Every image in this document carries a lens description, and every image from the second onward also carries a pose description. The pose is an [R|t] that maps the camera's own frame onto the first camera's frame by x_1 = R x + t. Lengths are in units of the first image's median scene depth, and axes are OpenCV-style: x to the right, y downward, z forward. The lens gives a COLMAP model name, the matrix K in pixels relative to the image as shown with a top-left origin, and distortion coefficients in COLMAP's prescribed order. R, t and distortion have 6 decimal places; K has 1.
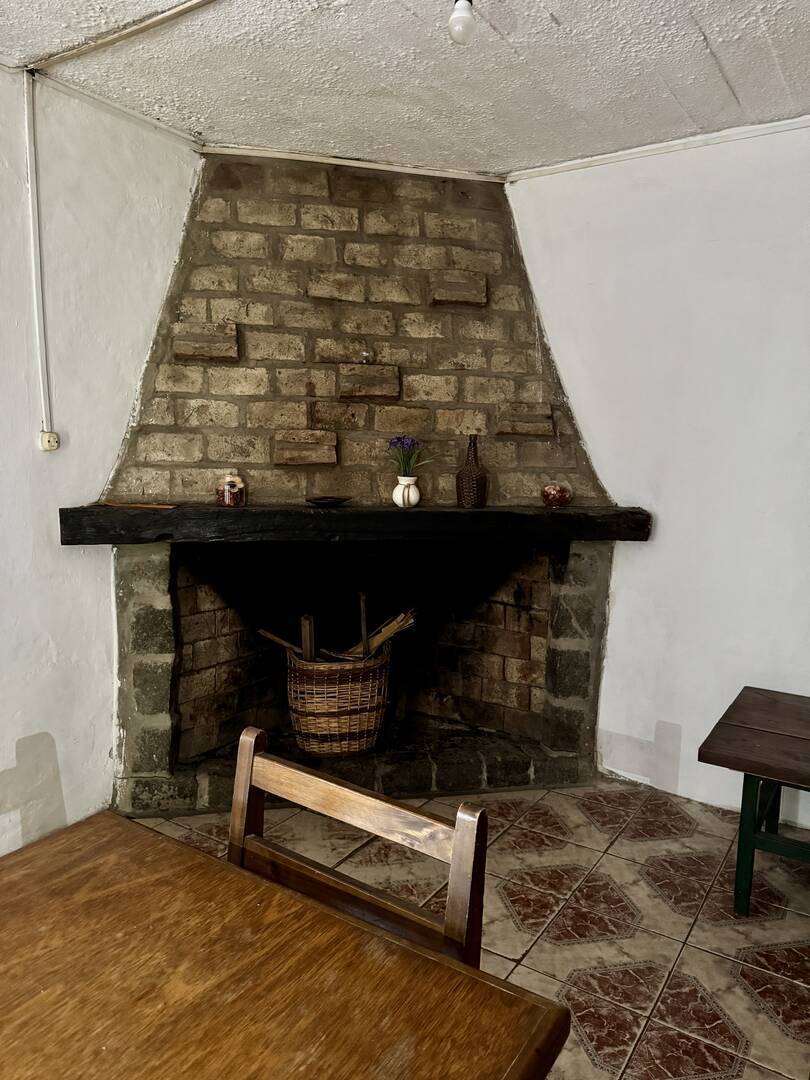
lens RADIAL K [[770.9, 0, 398.8], [0, 770.9, 541.2], [0, 0, 1]] dist [0.026161, -0.011299]
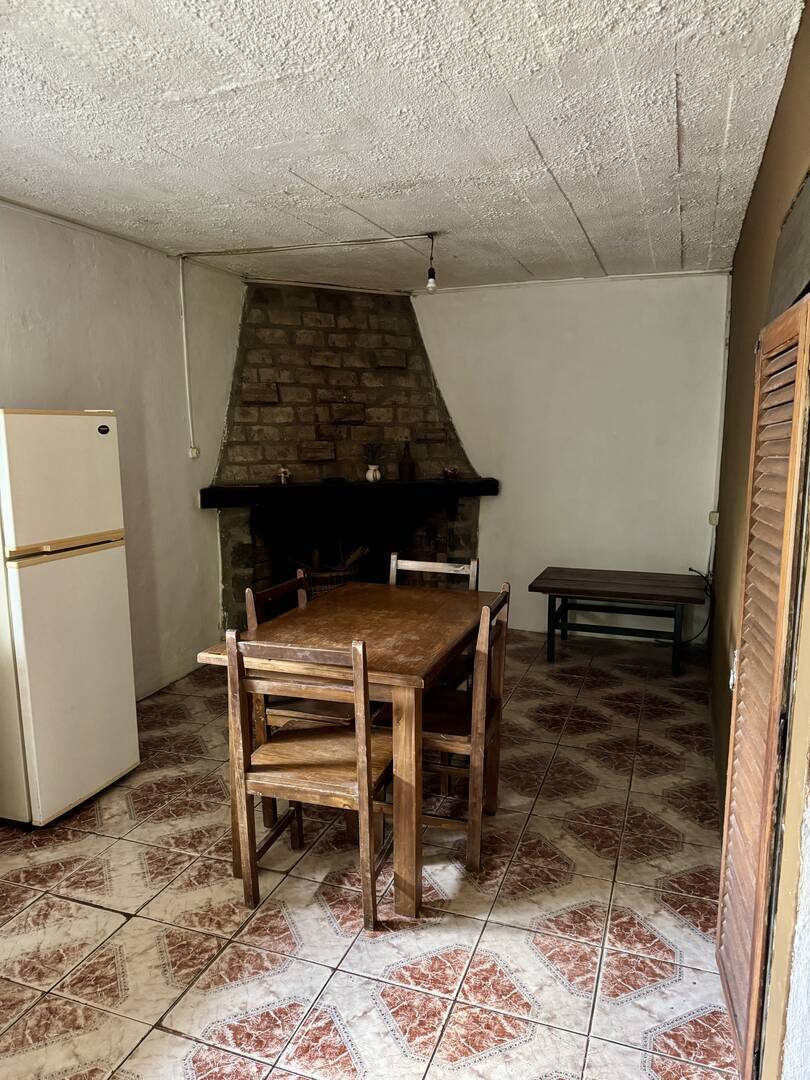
lens RADIAL K [[770.9, 0, 398.8], [0, 770.9, 541.2], [0, 0, 1]] dist [0.026161, -0.011299]
pose [[0.973057, -0.055051, 0.223897, -0.343937], [0.049698, 0.998329, 0.029477, 0.044559], [-0.225146, -0.017556, 0.974167, -0.787320]]
